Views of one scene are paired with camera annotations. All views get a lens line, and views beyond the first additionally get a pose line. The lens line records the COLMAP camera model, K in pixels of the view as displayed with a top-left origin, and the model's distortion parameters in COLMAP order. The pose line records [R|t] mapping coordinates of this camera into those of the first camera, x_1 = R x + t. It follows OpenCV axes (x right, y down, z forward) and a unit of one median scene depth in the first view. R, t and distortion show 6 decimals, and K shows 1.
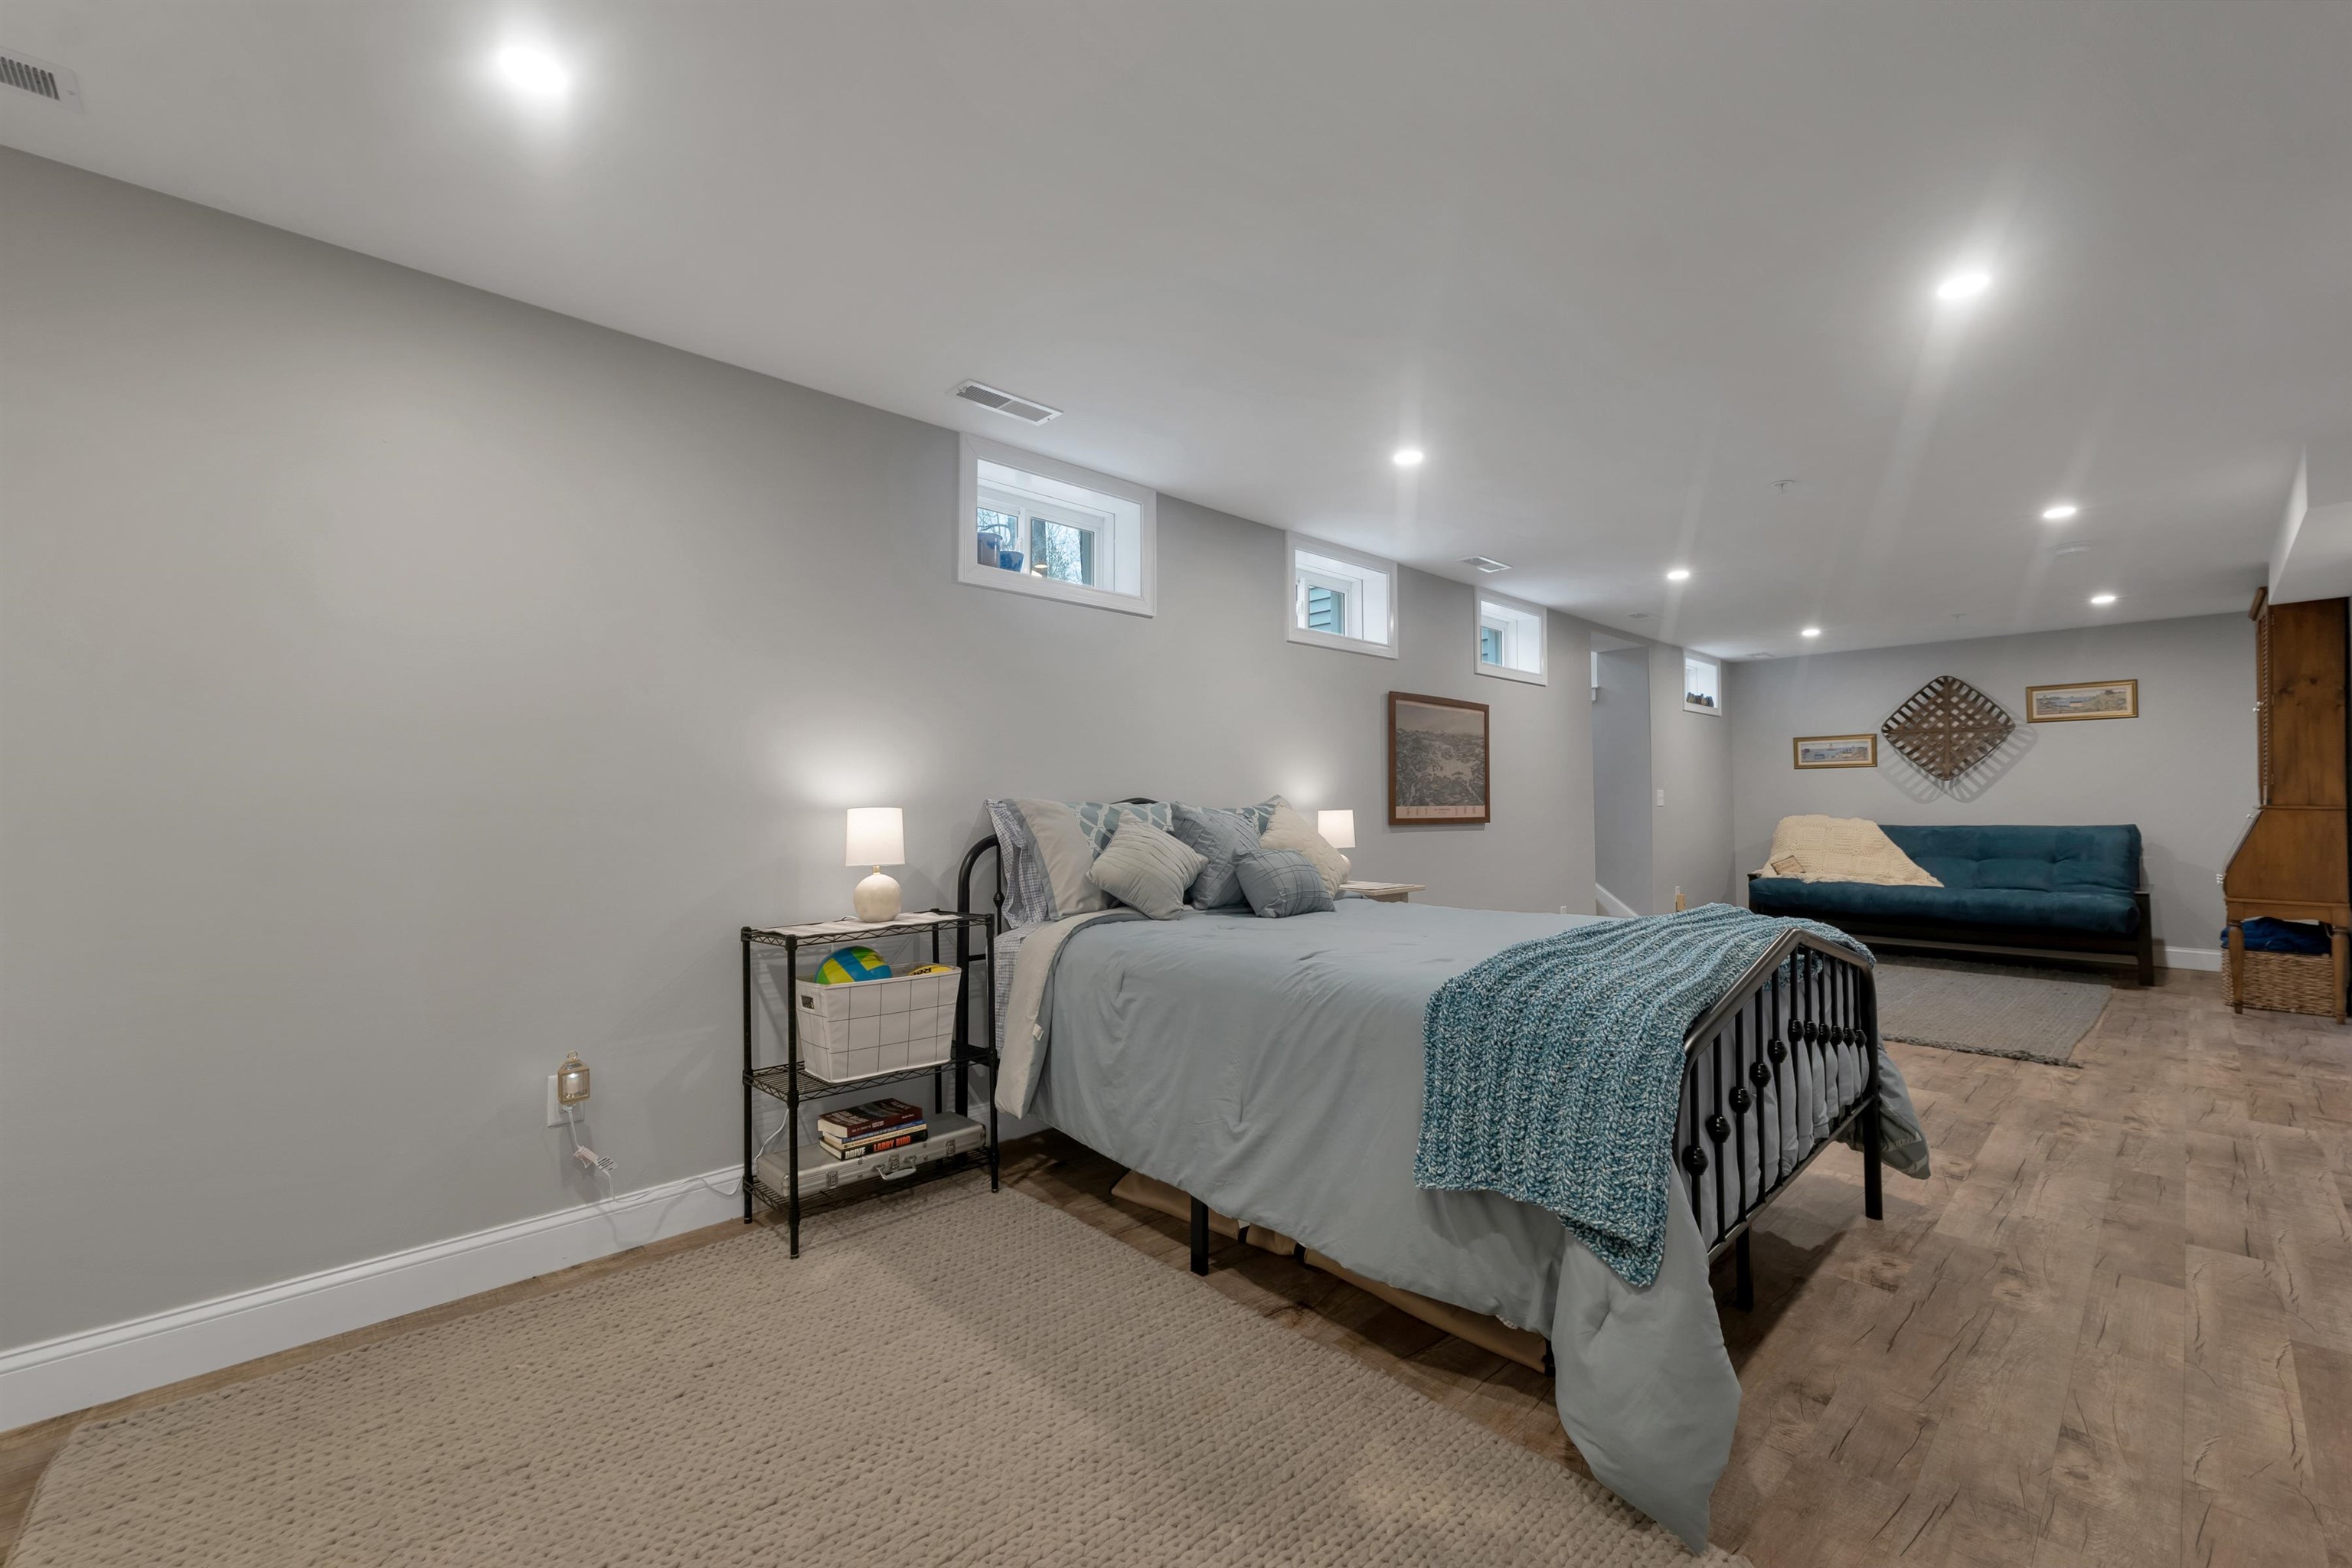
lens RADIAL K [[965.3, 0, 1154.7], [0, 965.3, 804.3], [0, 0, 1]] dist [0.004670, -0.001087]
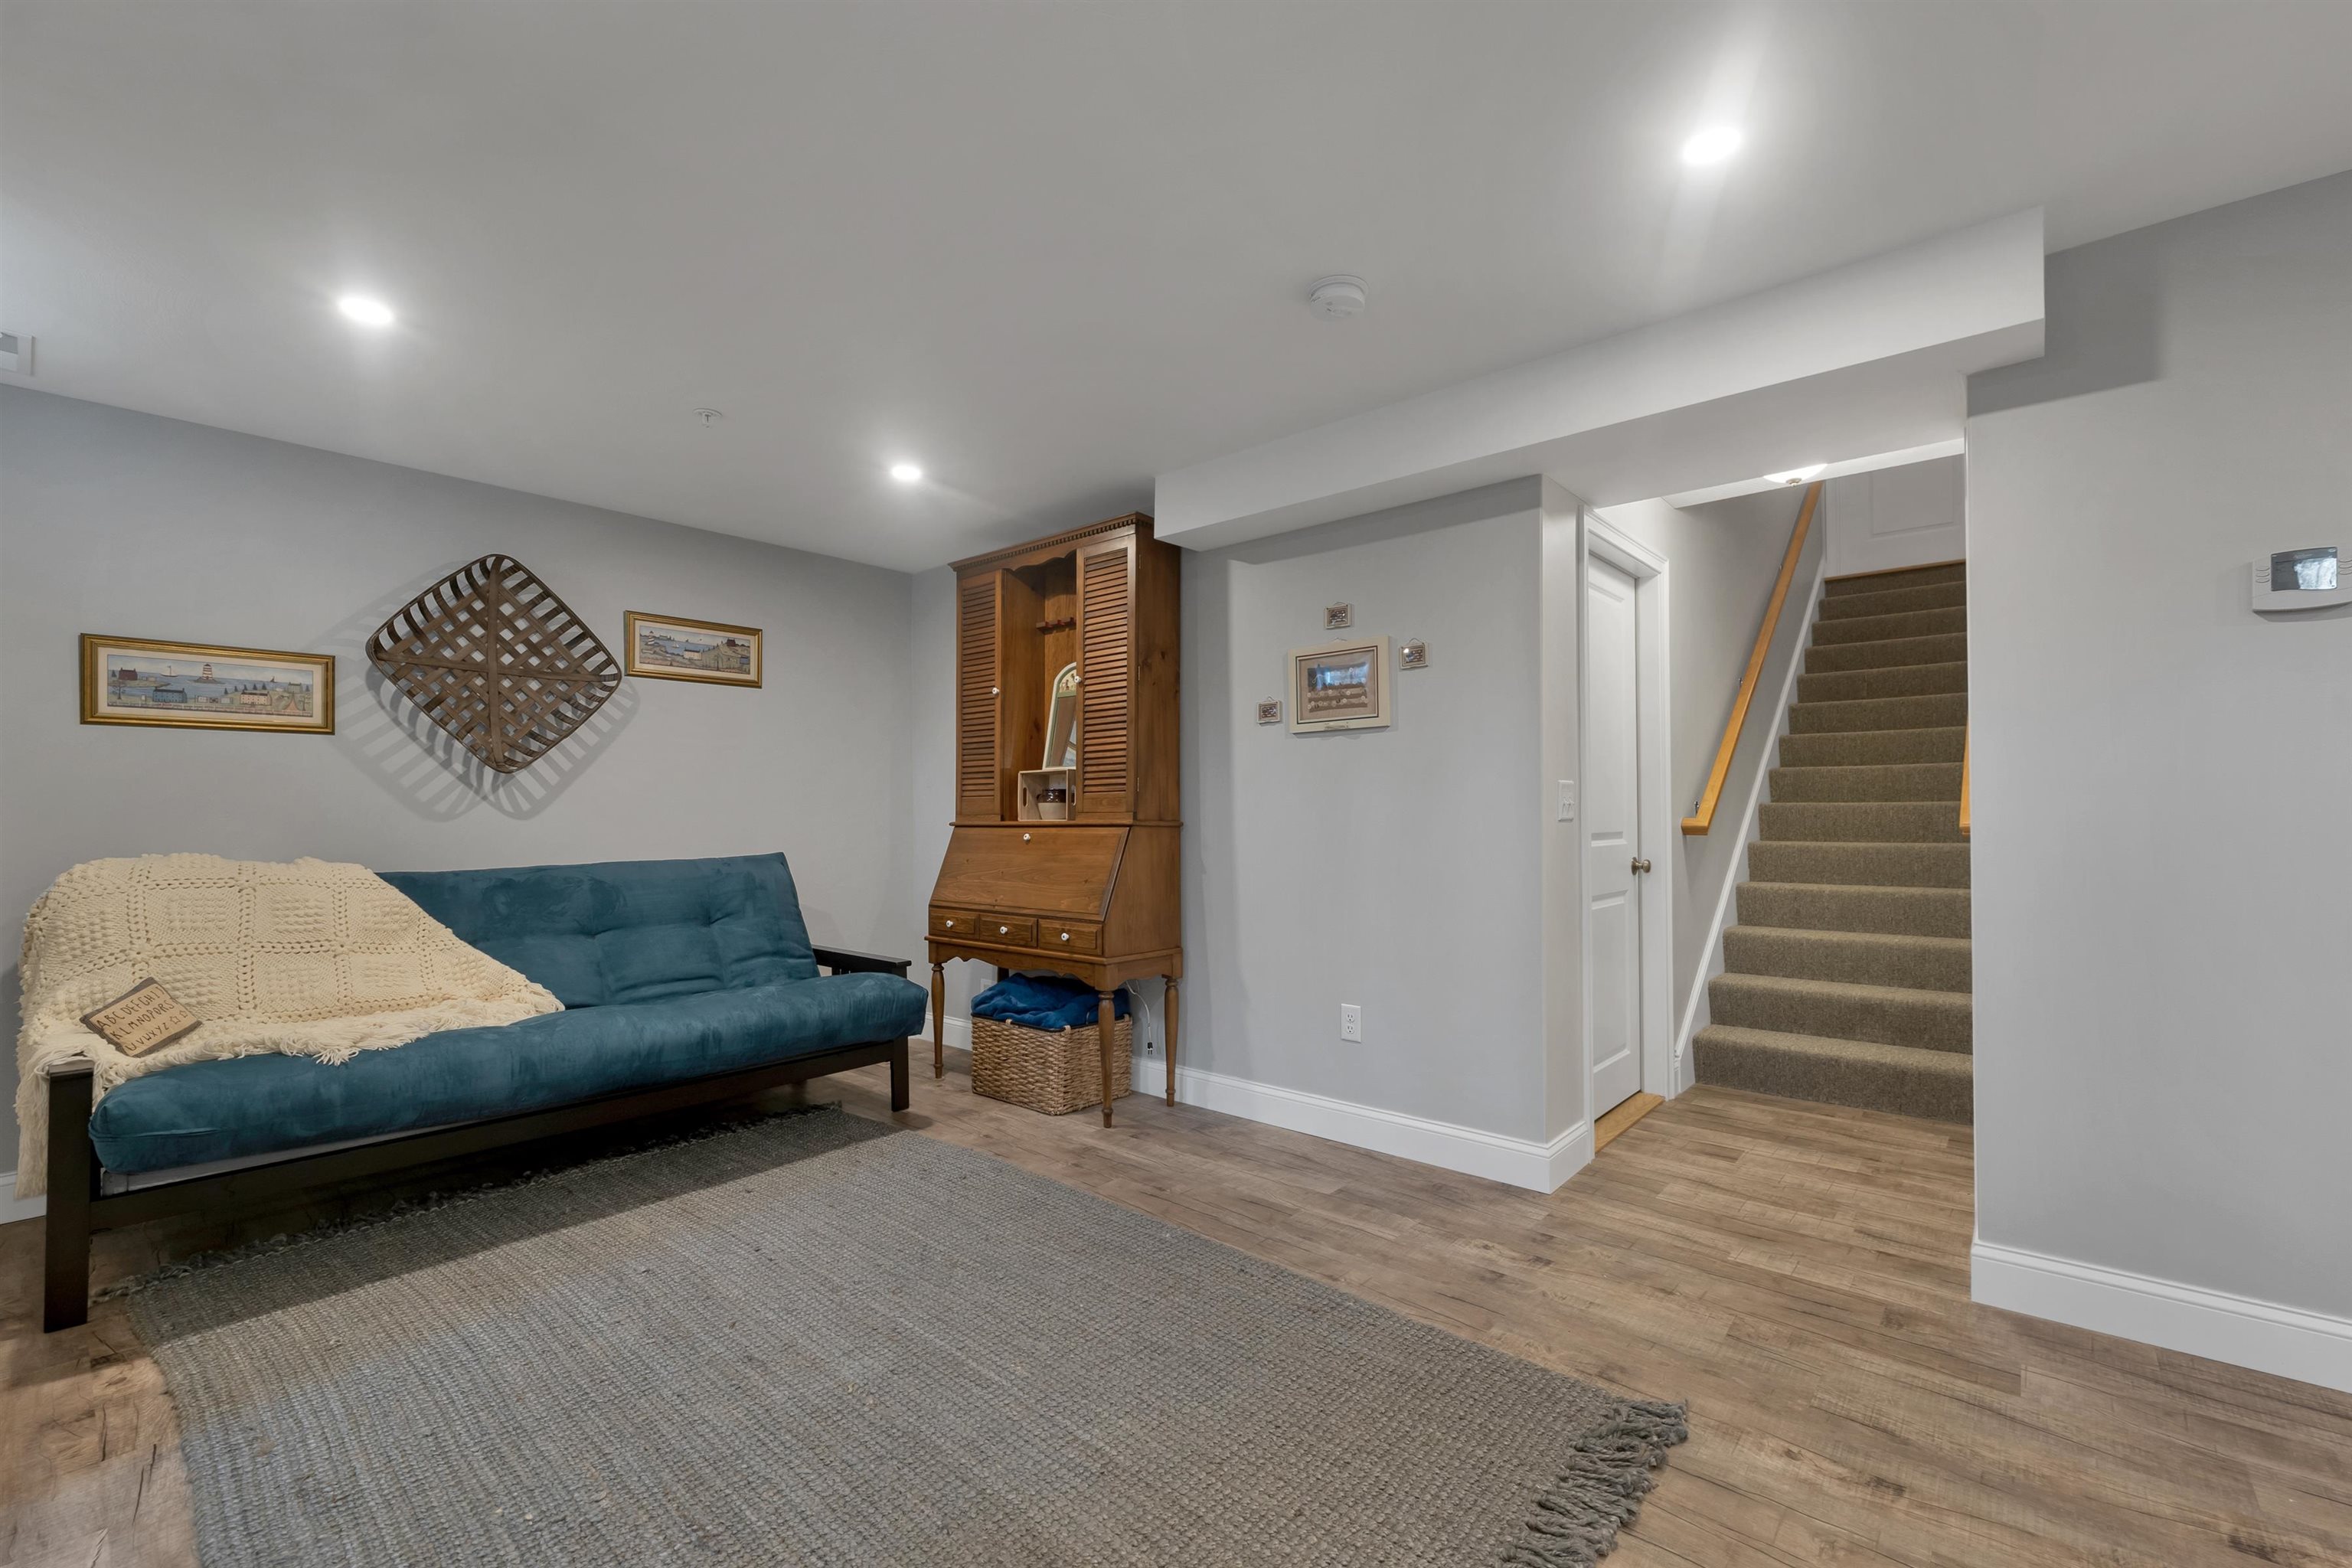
lens RADIAL K [[965.3, 0, 1161.4], [0, 965.3, 807.5], [0, 0, 1]] dist [0.004670, -0.001087]
pose [[-0.111771, 0.013181, 0.993647, 0.401246], [0.007684, 0.999894, -0.012399, 0.001047], [-0.993704, 0.006249, -0.111860, 0.957833]]
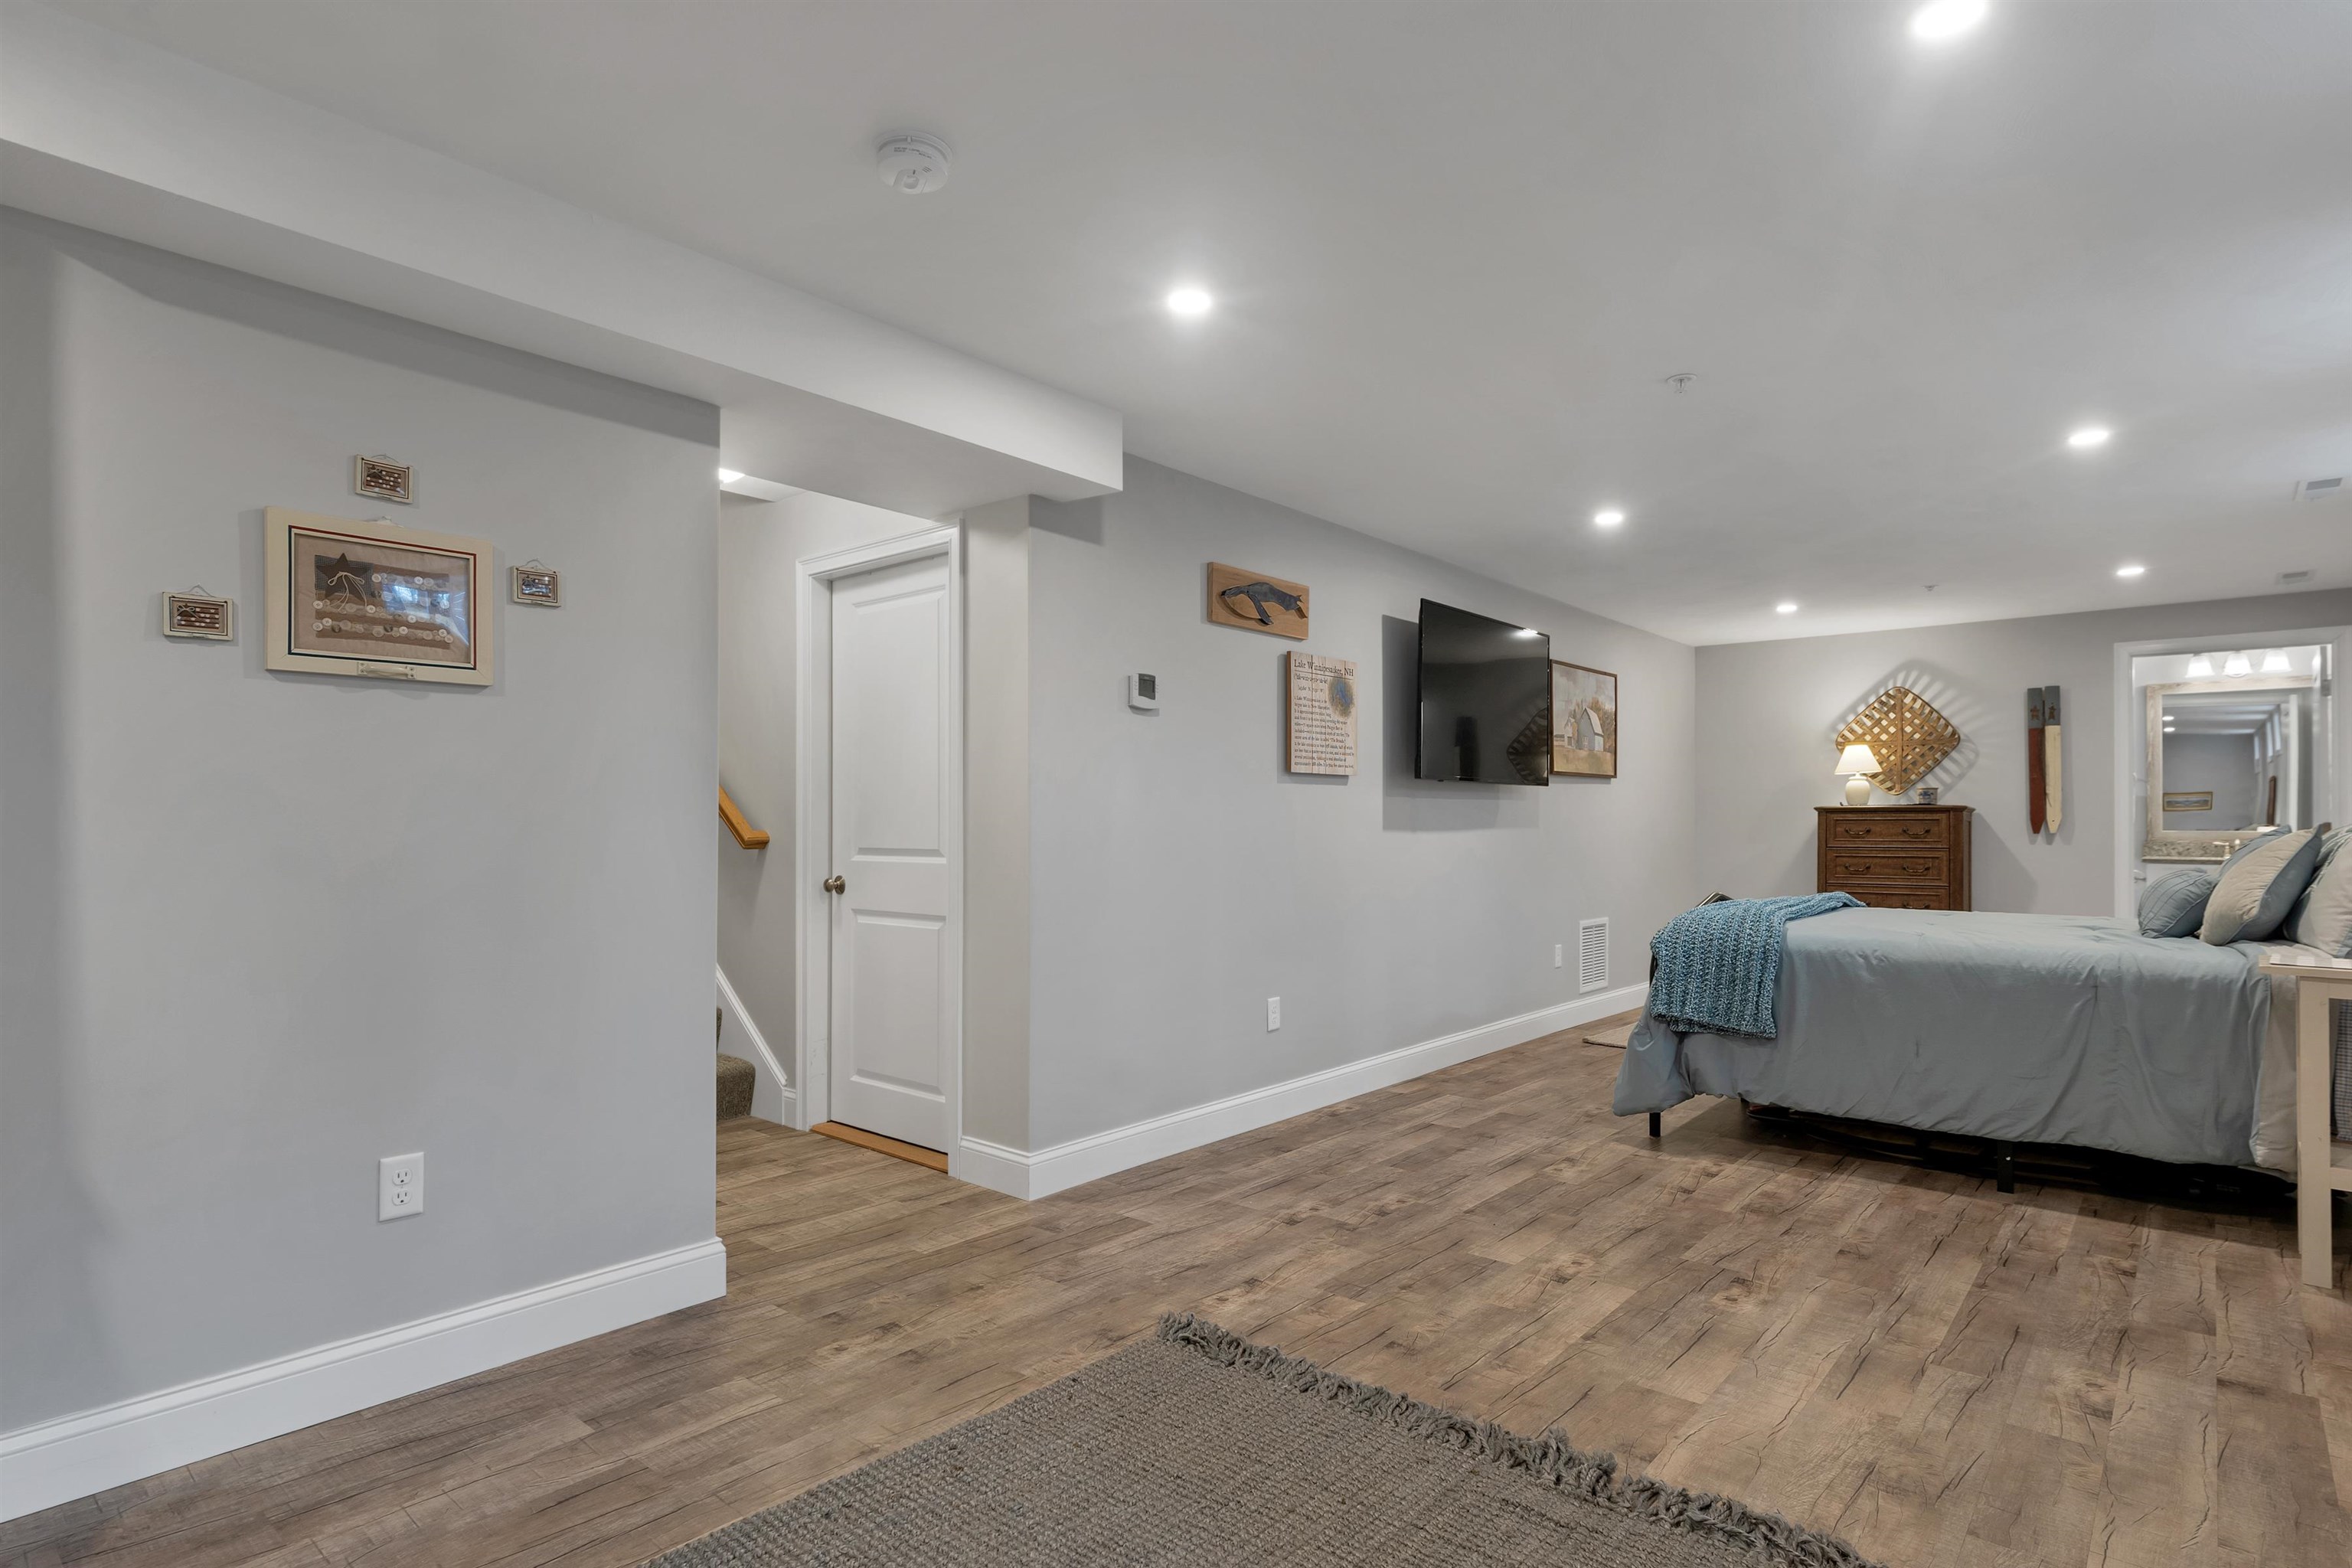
lens RADIAL K [[1180.7, 0, 1180.4], [0, 1180.7, 823.1], [0, 0, 1]] dist [-0.000426, -0.000125]
pose [[-0.994248, 0.002220, -0.107082, 0.757999], [0.002246, 0.999997, -0.000127, -0.002241], [0.107081, -0.000366, -0.994250, 1.232128]]
